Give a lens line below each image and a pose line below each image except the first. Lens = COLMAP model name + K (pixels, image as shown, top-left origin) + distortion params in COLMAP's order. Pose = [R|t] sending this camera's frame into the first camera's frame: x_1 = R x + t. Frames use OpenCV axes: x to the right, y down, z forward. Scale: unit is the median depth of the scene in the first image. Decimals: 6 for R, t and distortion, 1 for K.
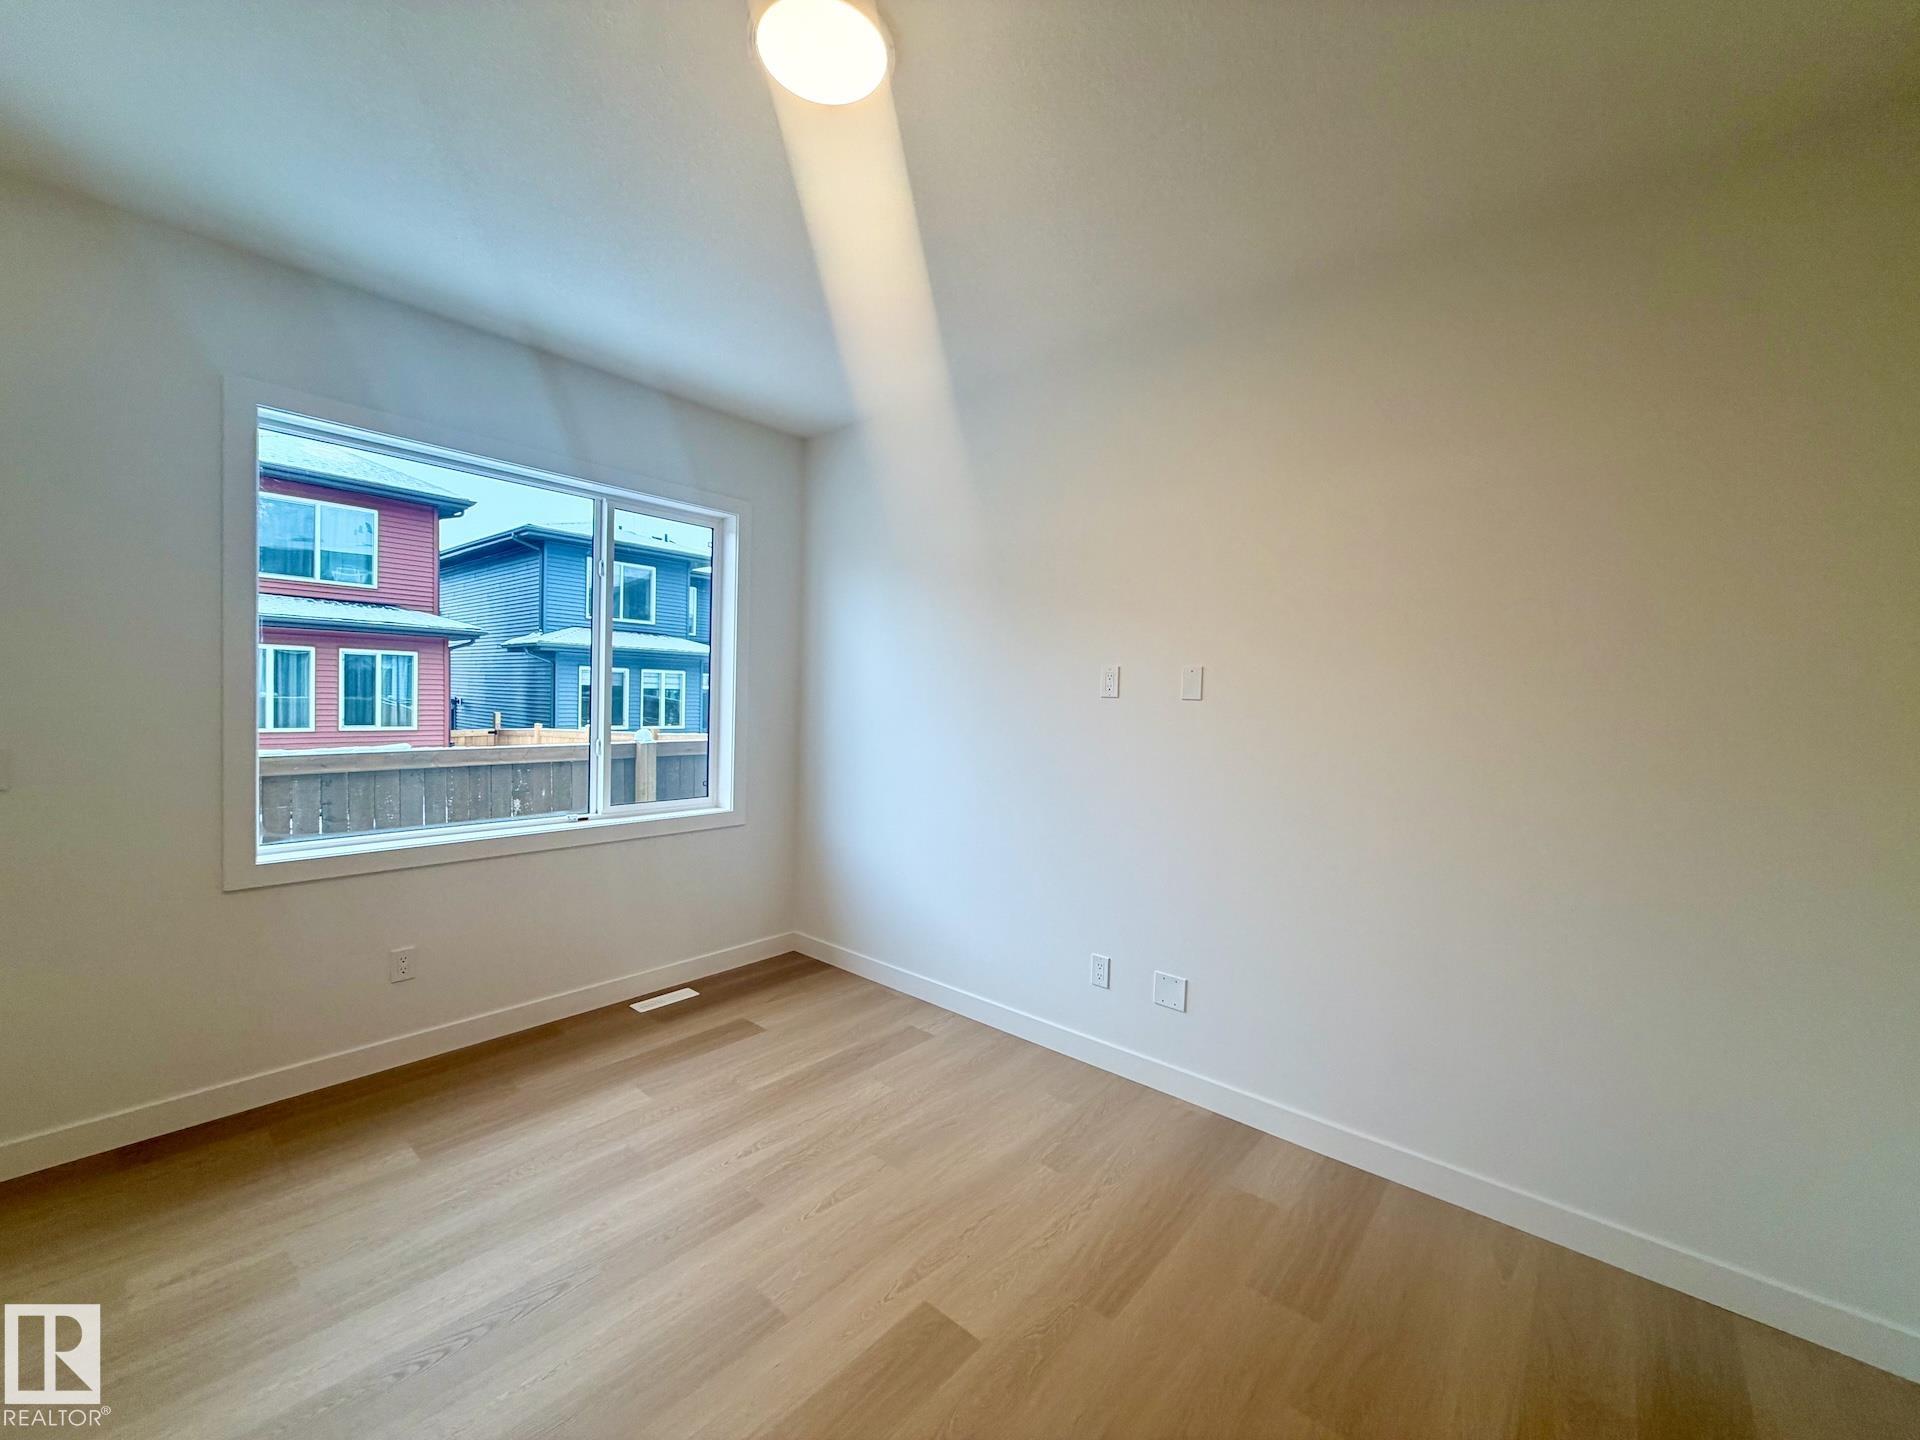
lens RADIAL K [[754.7, 0, 960.0], [0, 754.7, 720.0], [0, 0, 1]] dist [-0.000066, 0.000024]
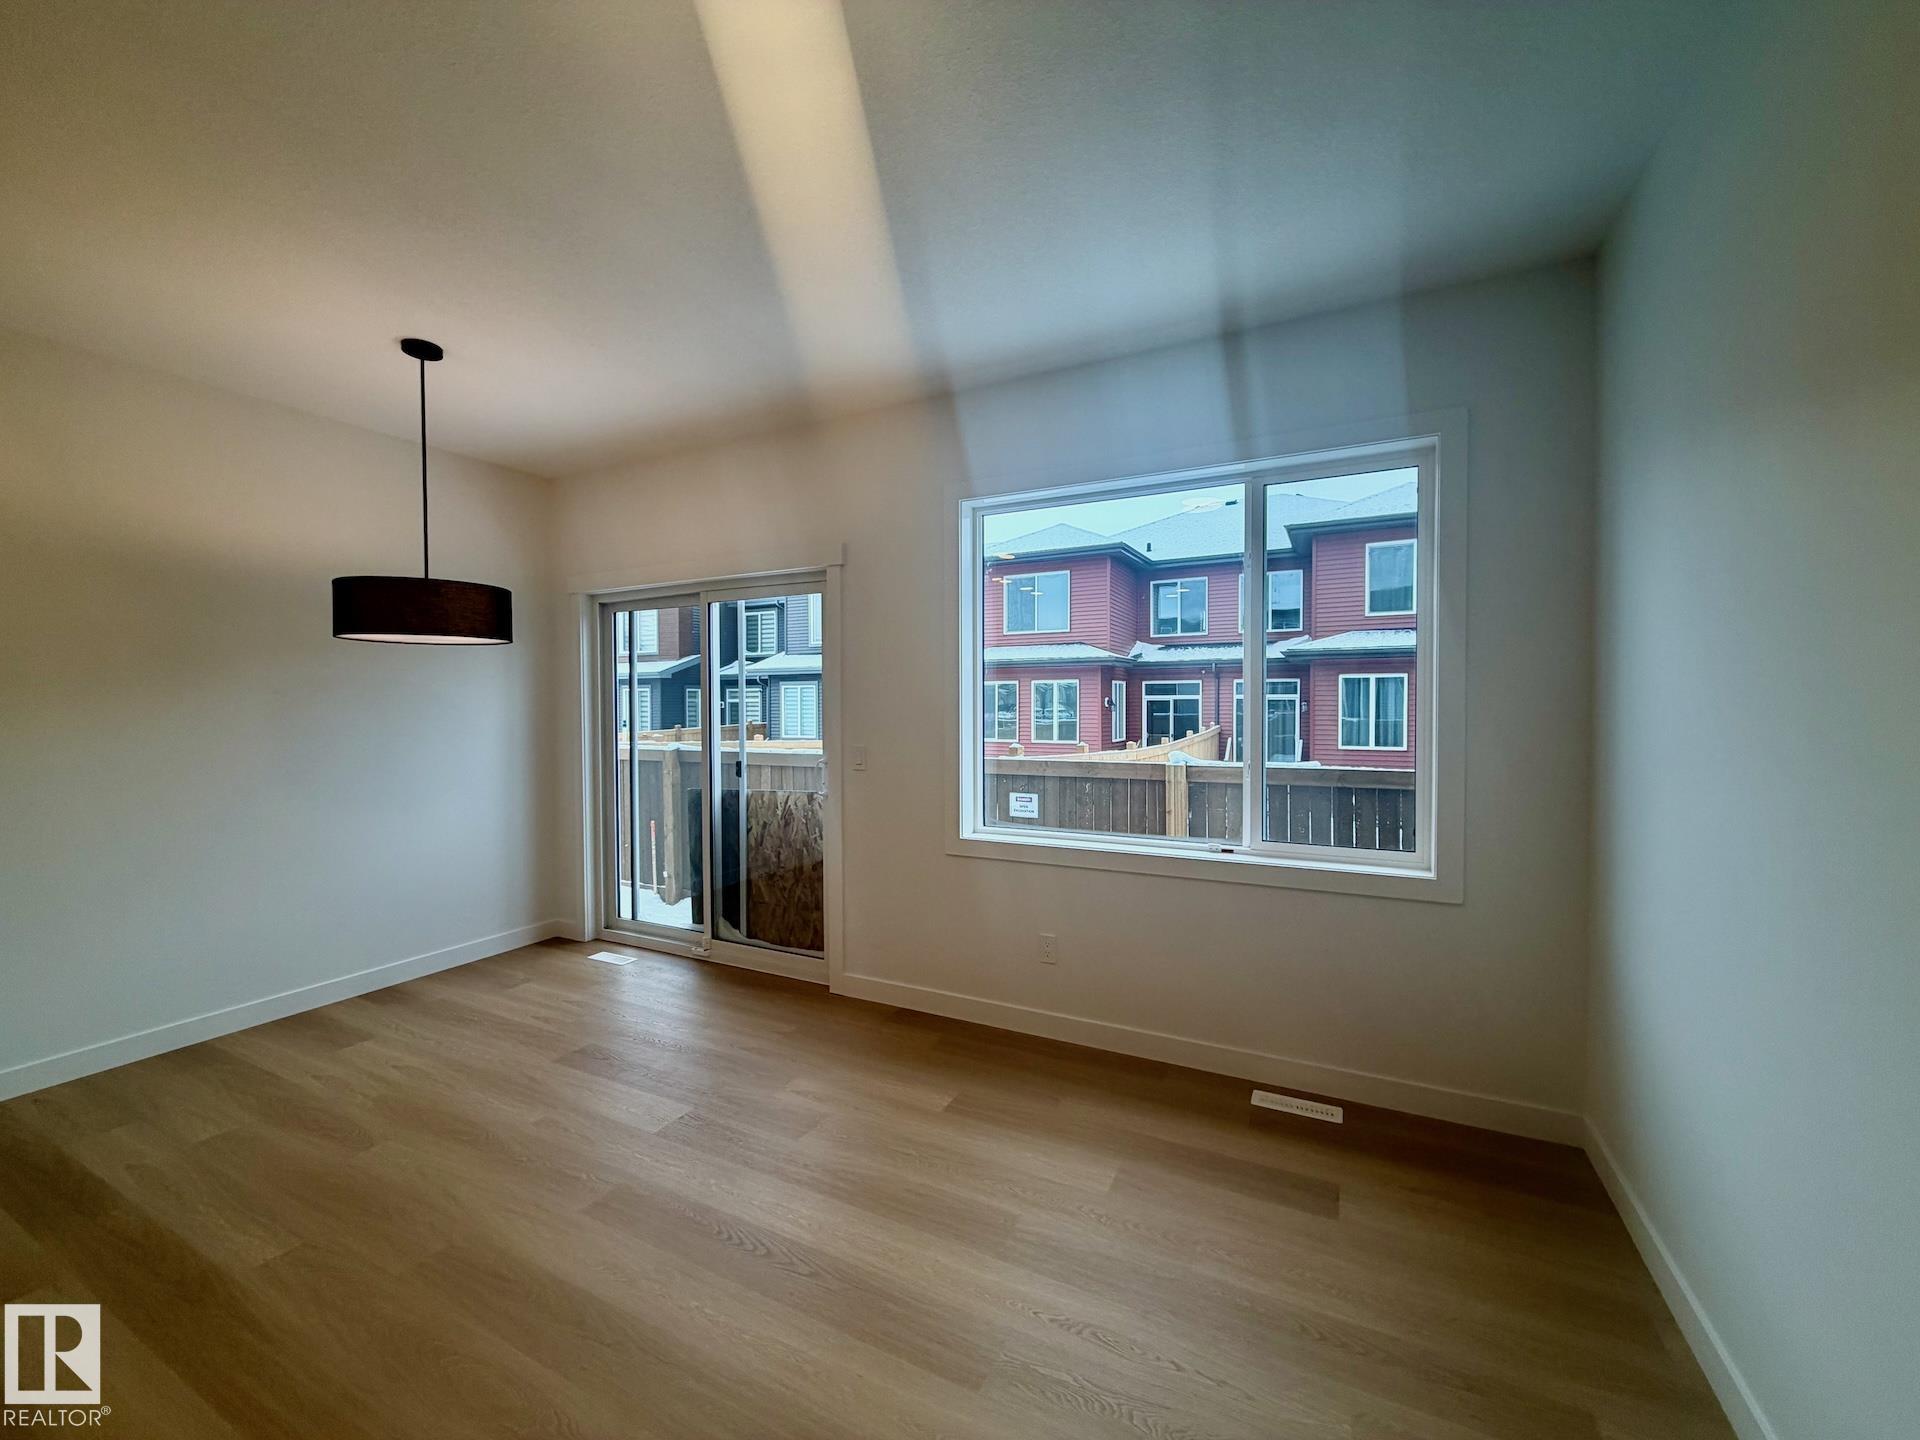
lens RADIAL K [[759.7, 0, 965.1], [0, 759.7, 695.6], [0, 0, 1]] dist [0.016363, -0.000015]
pose [[0.232538, -0.039938, -0.971767, 0.310903], [-0.019187, 0.998774, -0.045639, -0.004289], [0.972398, 0.029258, 0.231487, 0.490180]]
